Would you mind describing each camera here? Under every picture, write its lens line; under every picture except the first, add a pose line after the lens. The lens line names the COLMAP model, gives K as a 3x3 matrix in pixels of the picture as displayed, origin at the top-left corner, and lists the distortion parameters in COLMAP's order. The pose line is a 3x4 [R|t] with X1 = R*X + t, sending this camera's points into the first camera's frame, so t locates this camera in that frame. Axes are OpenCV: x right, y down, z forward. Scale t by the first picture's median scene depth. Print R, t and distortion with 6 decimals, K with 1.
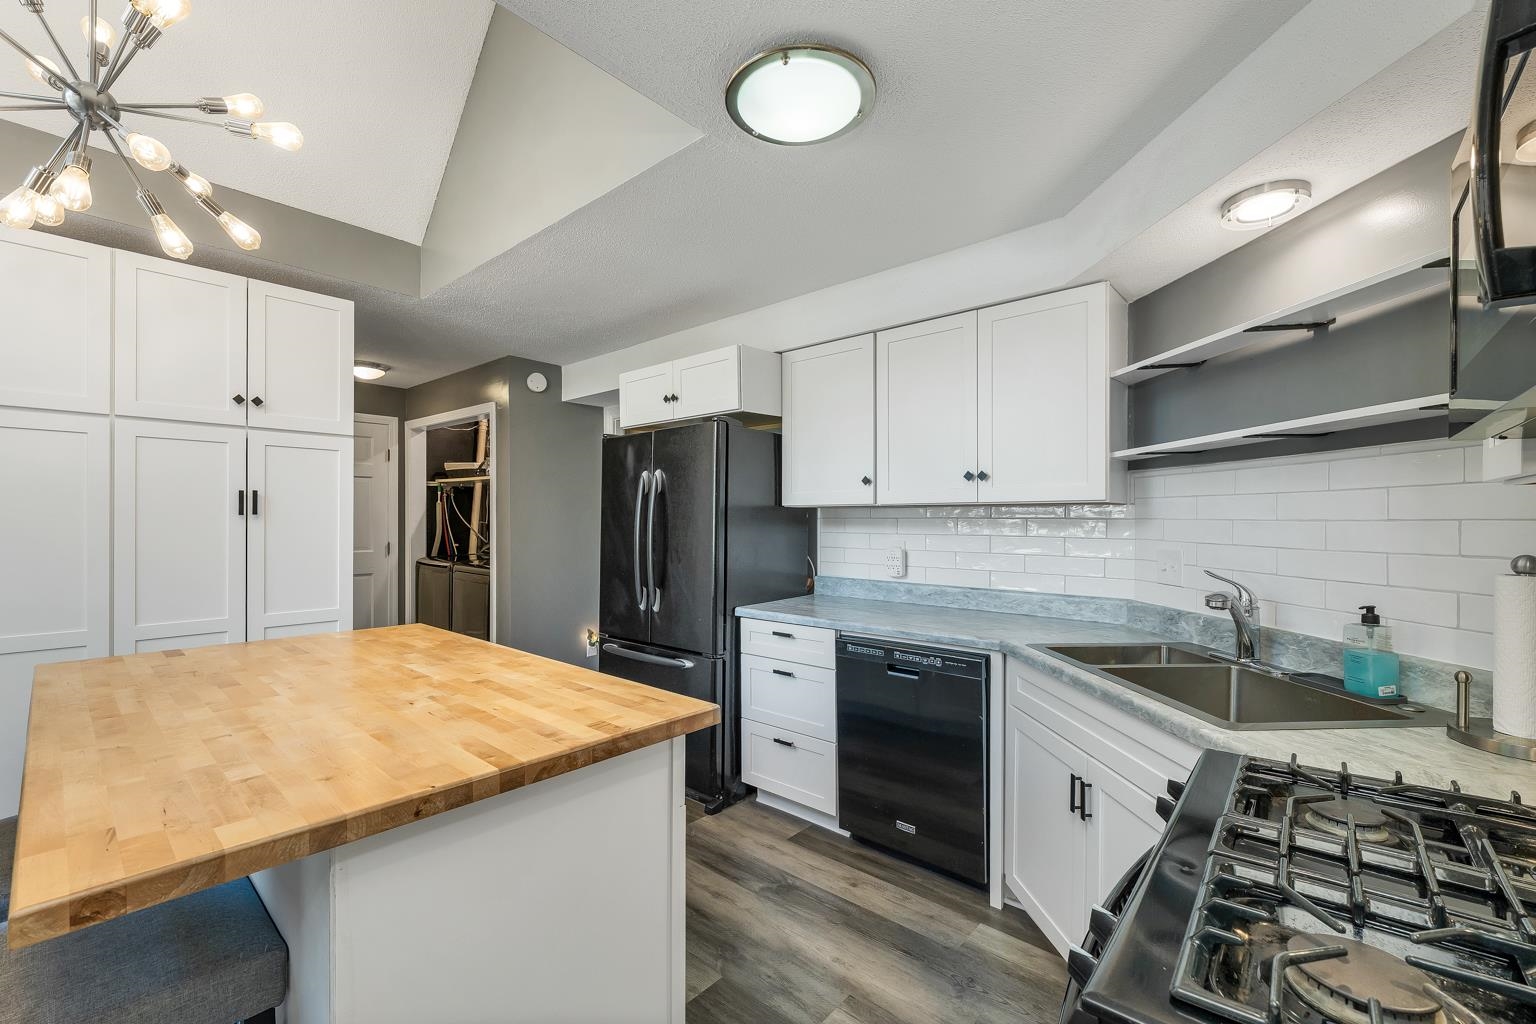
lens RADIAL K [[638.6, 0, 766.9], [0, 638.6, 519.2], [0, 0, 1]] dist [0.000937, -0.002937]
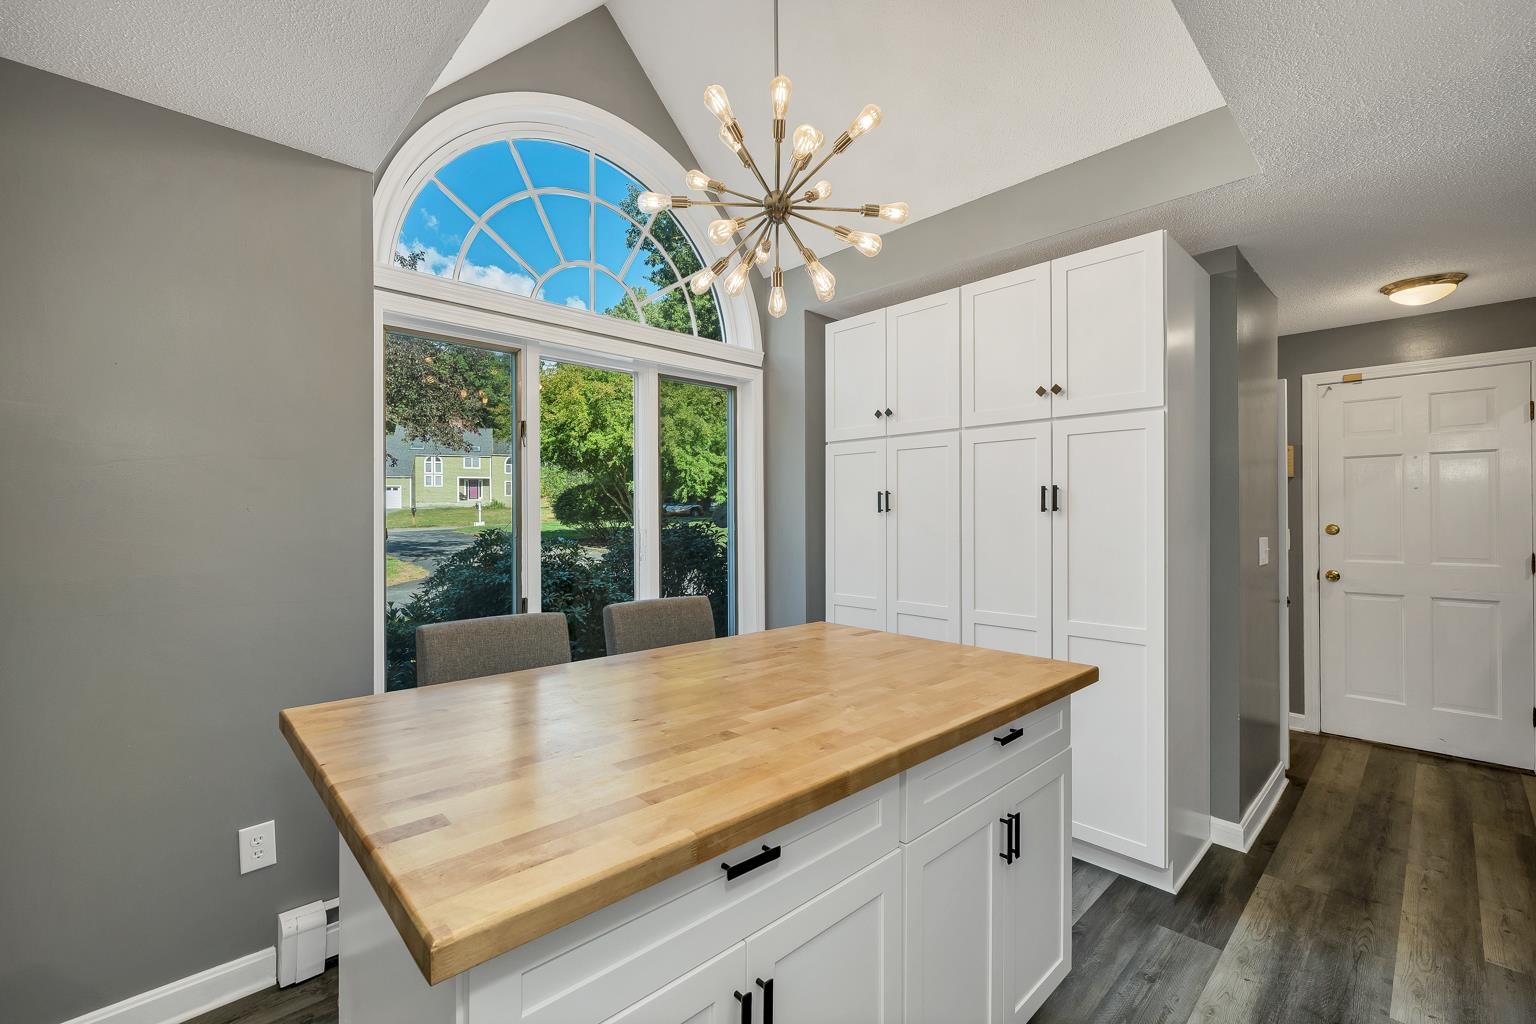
lens RADIAL K [[654.4, 0, 771.4], [0, 654.4, 504.4], [0, 0, 1]] dist [-0.002397, -0.000060]
pose [[-0.086441, -0.018636, -0.996083, 0.187674], [-0.000432, 0.999826, -0.018668, 0.001238], [0.996257, -0.001183, -0.086434, 0.680445]]
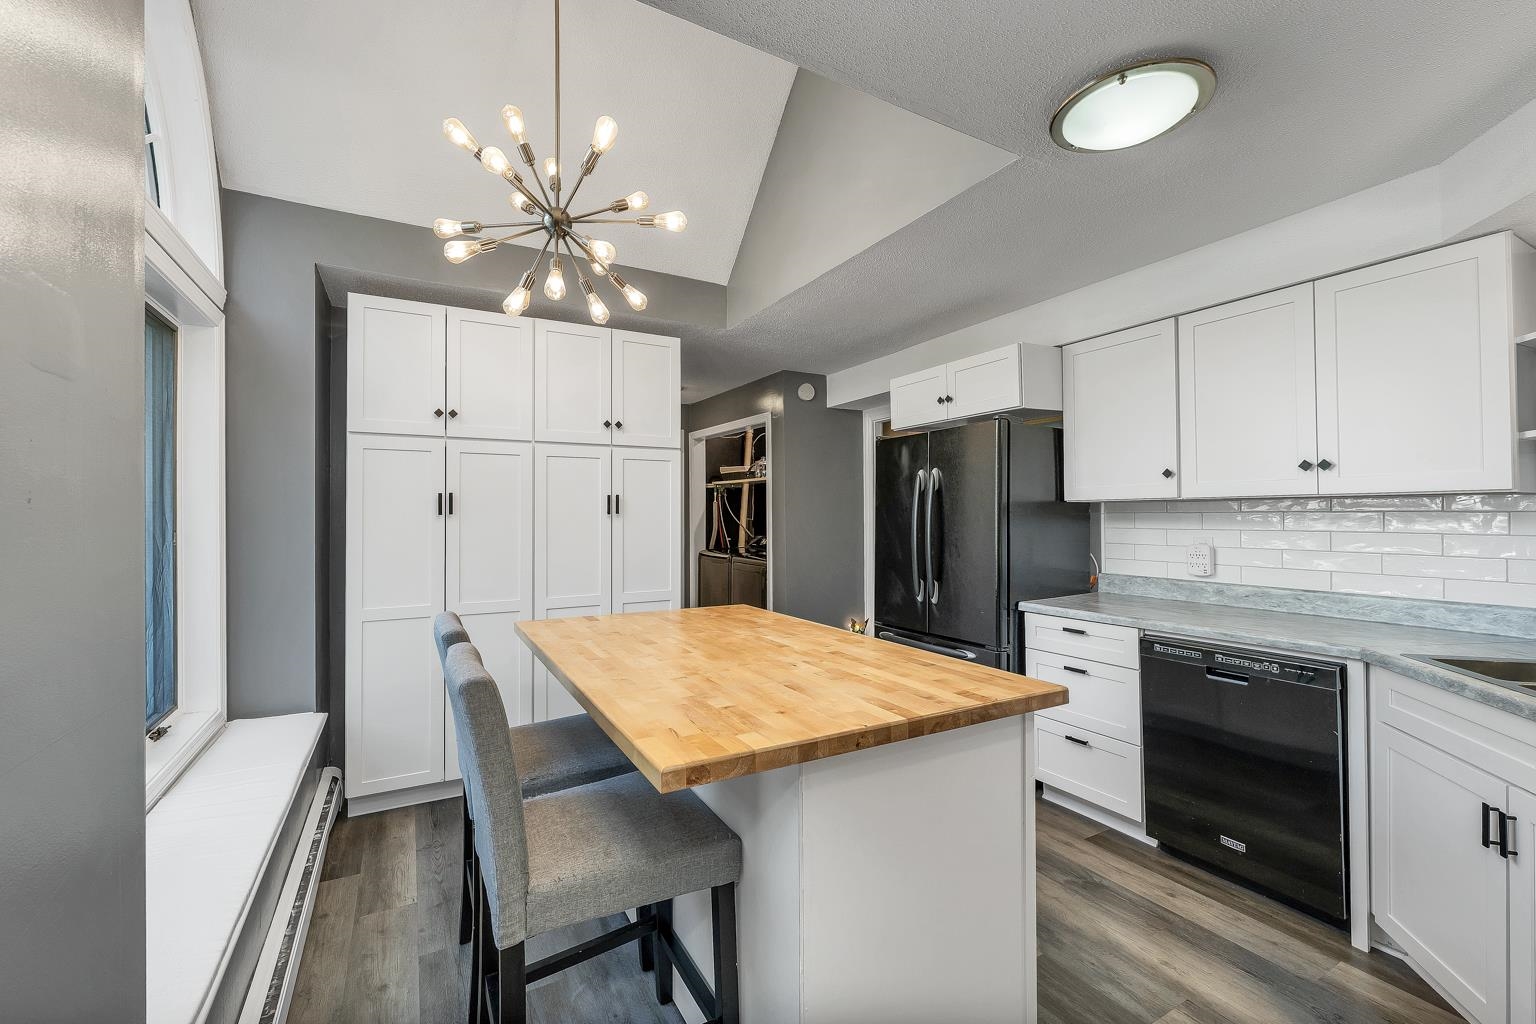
lens RADIAL K [[639.3, 0, 765.3], [0, 639.3, 507.8], [0, 0, 1]] dist [-0.000857, -0.000145]
pose [[0.943324, -0.010720, -0.331701, -0.104790], [0.006938, 0.999897, -0.012585, -0.001490], [0.331802, 0.009570, 0.943300, -0.104410]]
